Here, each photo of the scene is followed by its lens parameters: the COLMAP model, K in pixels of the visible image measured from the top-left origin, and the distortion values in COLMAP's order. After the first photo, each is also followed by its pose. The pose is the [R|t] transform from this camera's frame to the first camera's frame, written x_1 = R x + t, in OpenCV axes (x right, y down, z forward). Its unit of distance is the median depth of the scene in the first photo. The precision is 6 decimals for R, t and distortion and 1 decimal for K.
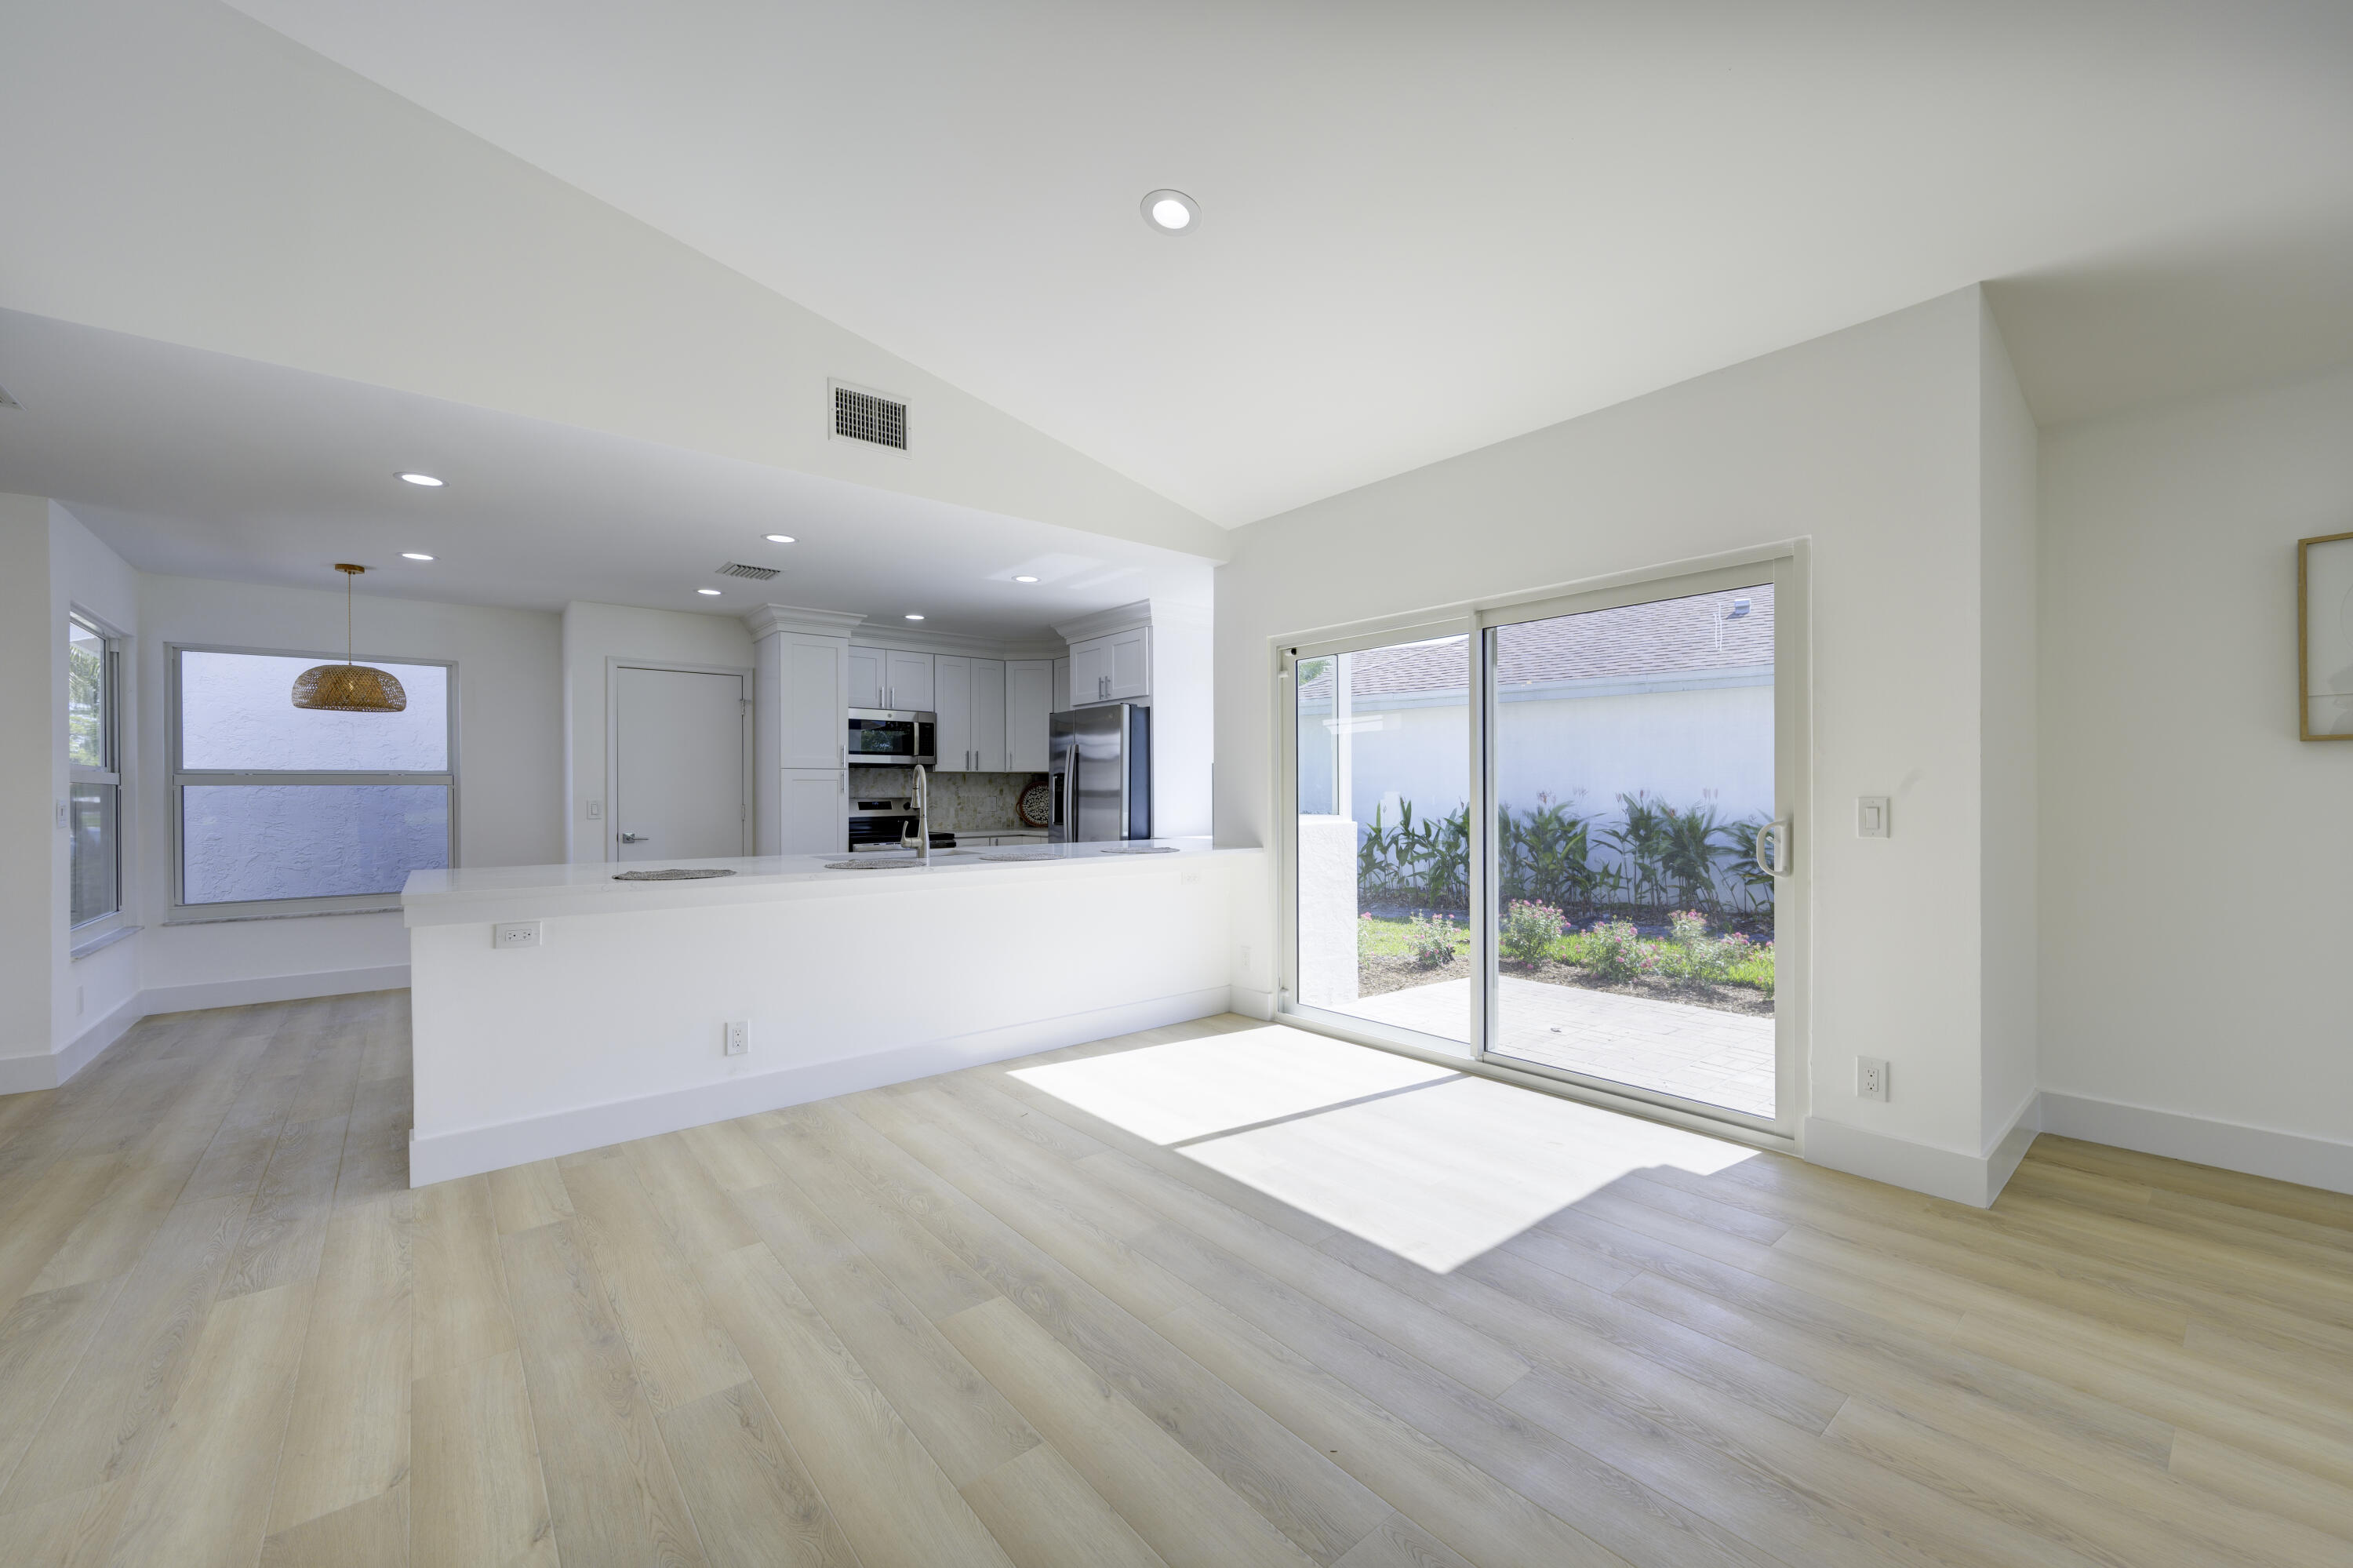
lens RADIAL K [[918.3, 0, 1187.6], [0, 918.3, 794.4], [0, 0, 1]] dist [-0.002085, 0.000217]
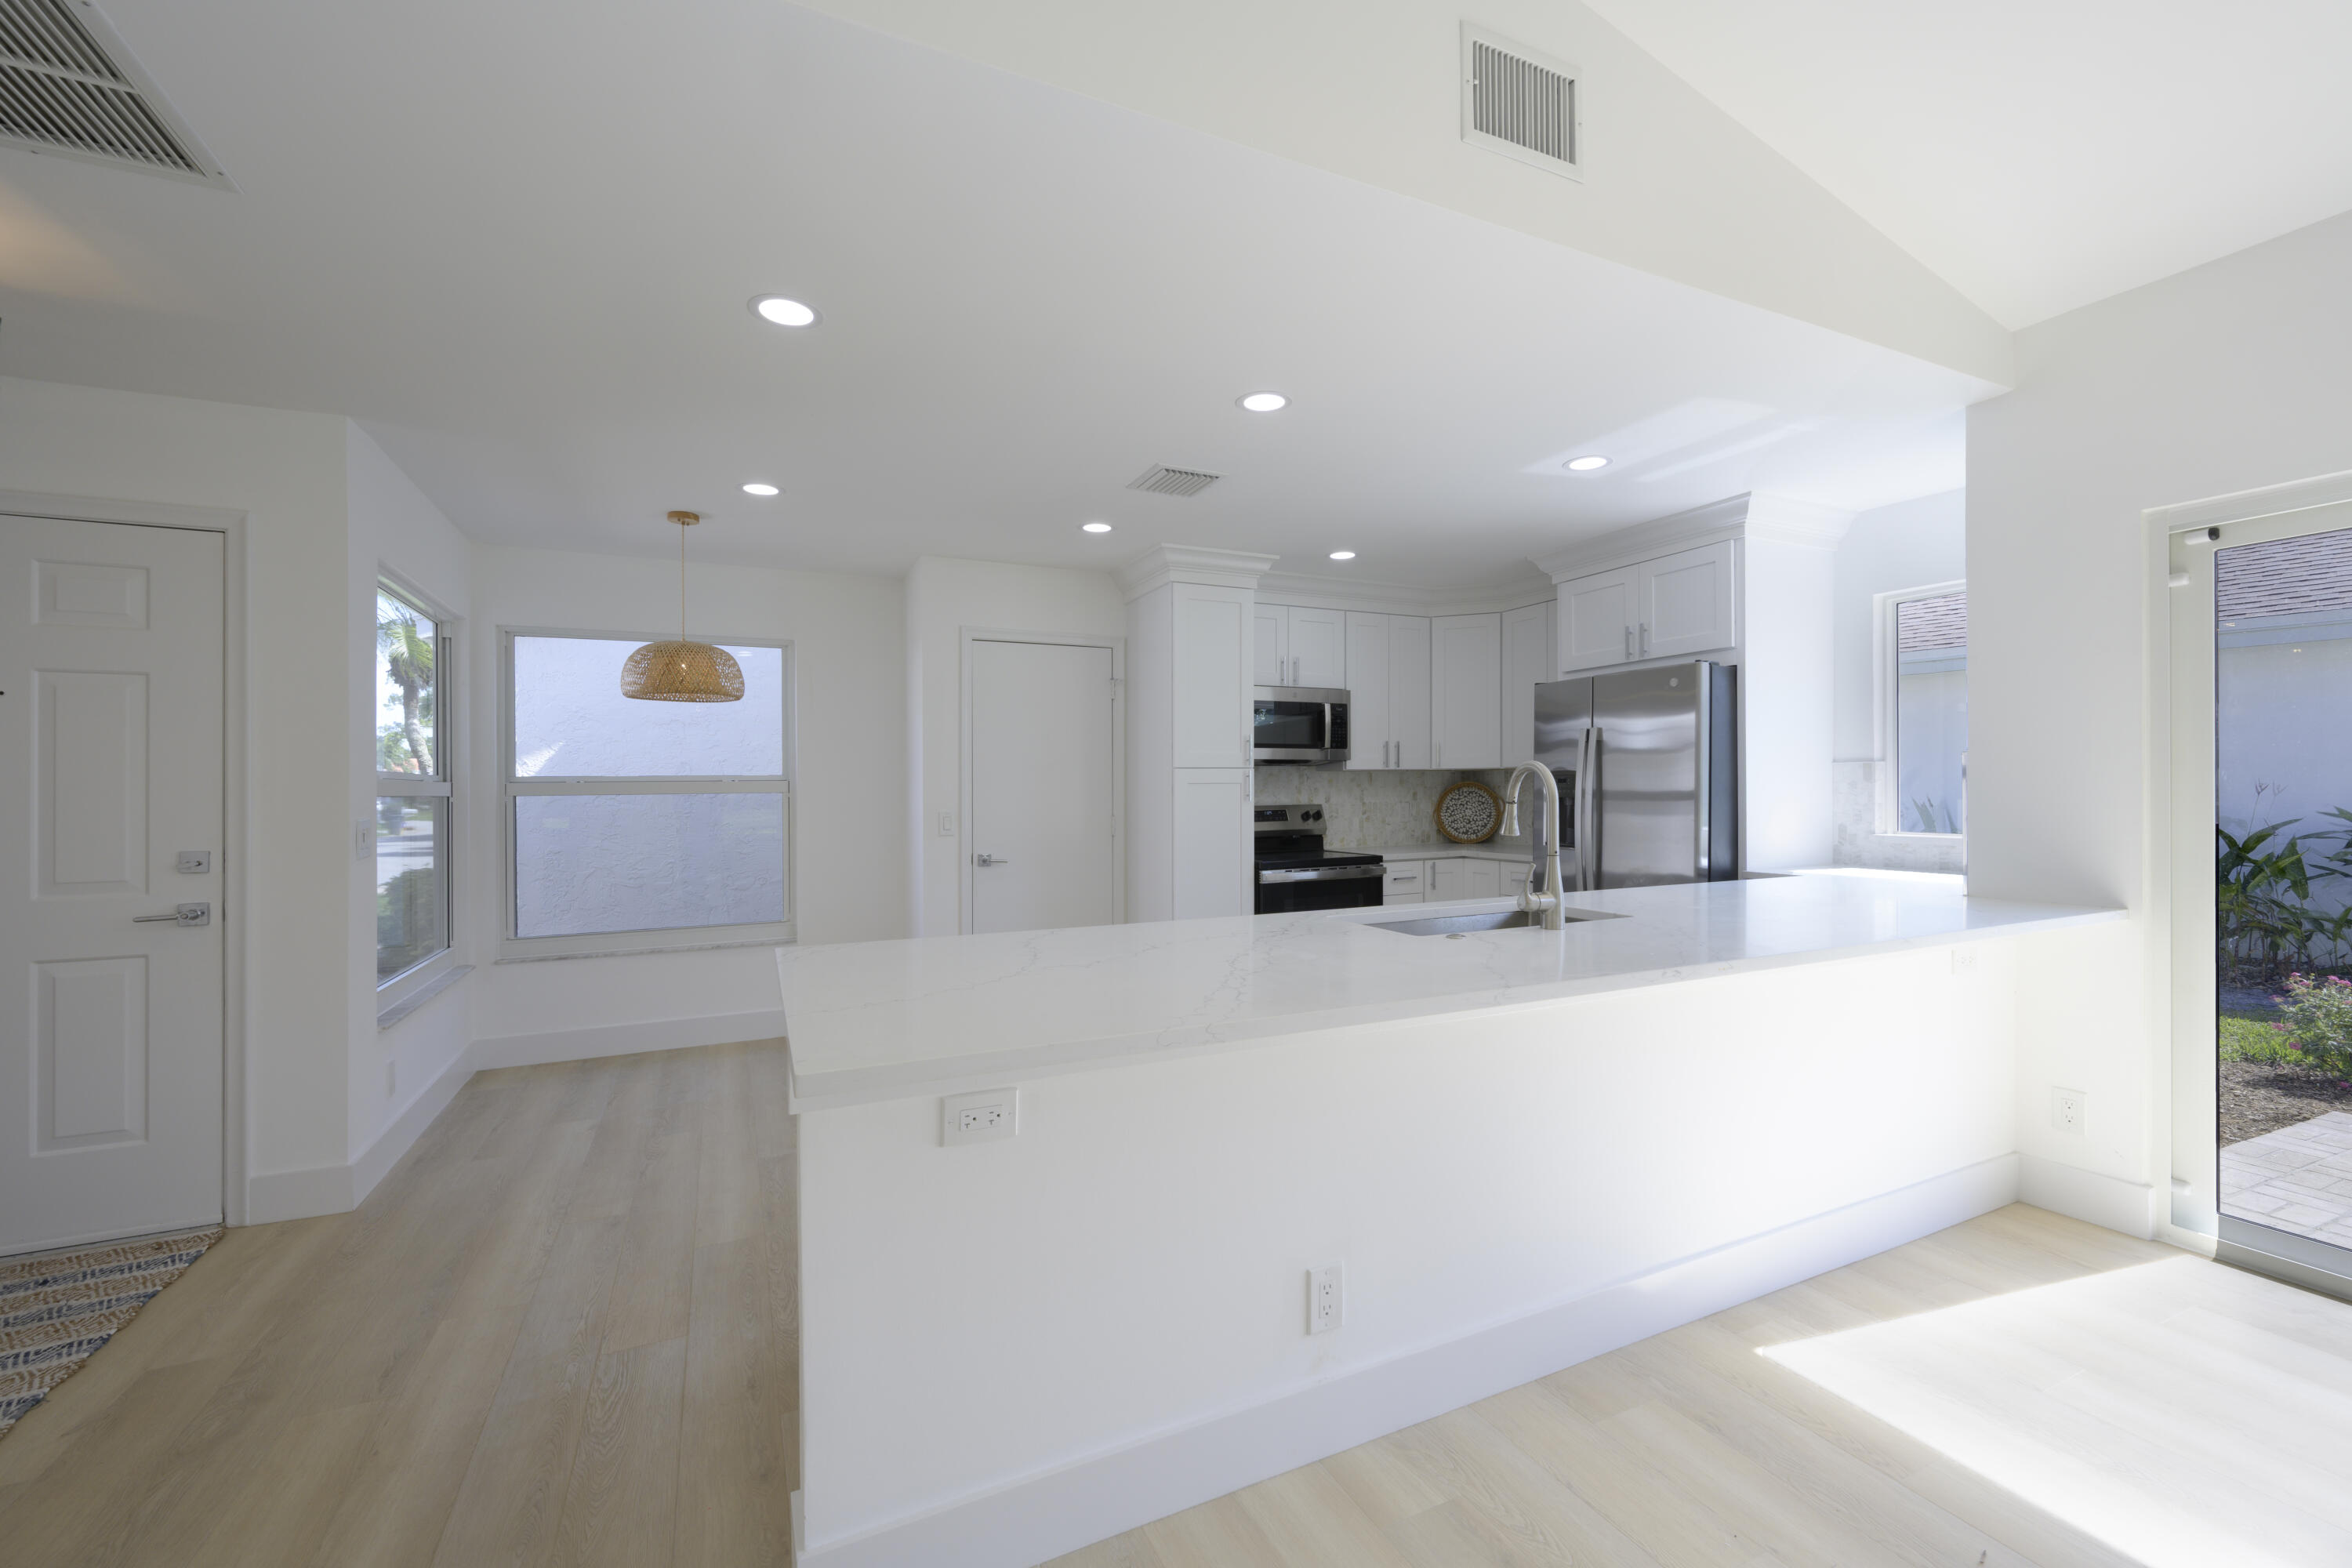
lens RADIAL K [[957.9, 0, 1190.7], [0, 957.9, 780.0], [0, 0, 1]] dist [0.000420, -0.000009]
pose [[0.969286, -0.006948, -0.245840, -0.273628], [0.004463, 0.999933, -0.010664, -0.011939], [0.245898, 0.009239, 0.969252, 0.293399]]
